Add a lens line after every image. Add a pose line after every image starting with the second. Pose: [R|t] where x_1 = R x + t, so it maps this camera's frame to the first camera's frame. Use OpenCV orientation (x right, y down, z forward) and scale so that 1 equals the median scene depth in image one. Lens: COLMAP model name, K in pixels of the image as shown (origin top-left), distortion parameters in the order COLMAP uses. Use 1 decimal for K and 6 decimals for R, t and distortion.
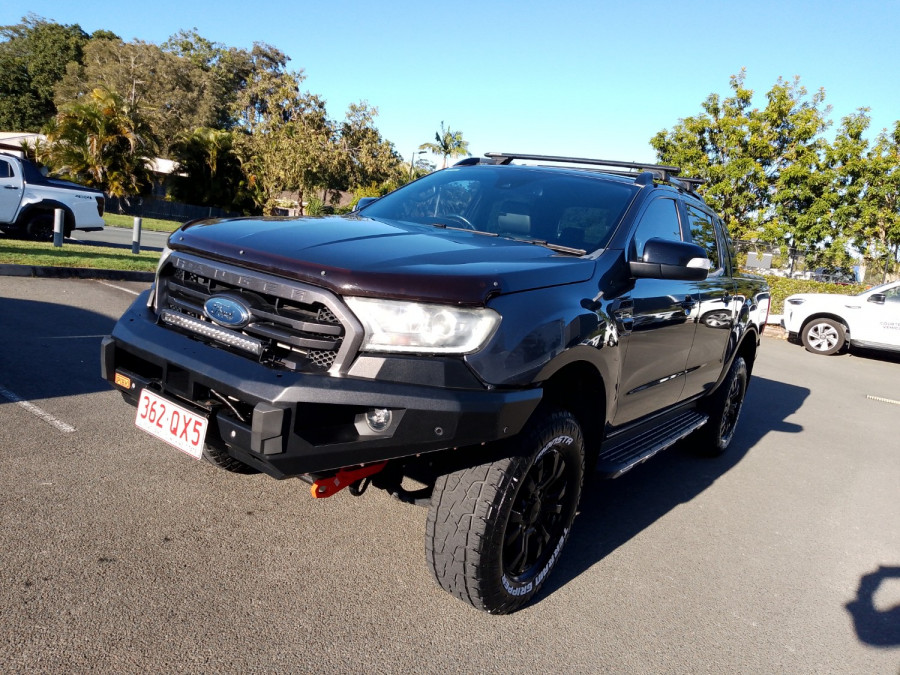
lens RADIAL K [[680.2, 0, 446.0], [0, 680.2, 309.4], [0, 0, 1]] dist [0.008353, 0.002213]
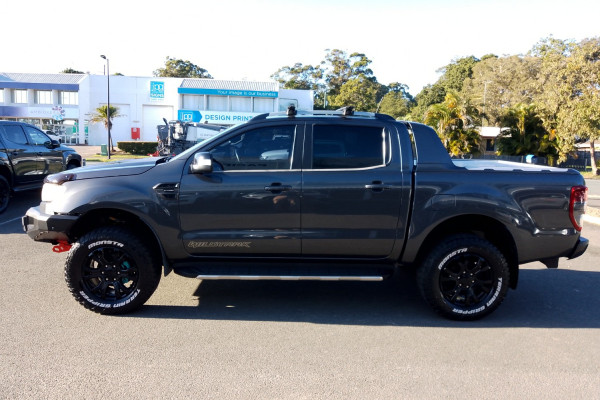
lens RADIAL K [[449.3, 0, 298.0], [0, 449.3, 189.7], [0, 0, 1]] dist [0.009800, -0.004225]
pose [[0.605893, -0.043201, -0.794373, 0.243335], [-0.027026, 0.996830, -0.074825, 0.014868], [0.795087, 0.066805, 0.602805, 0.080026]]
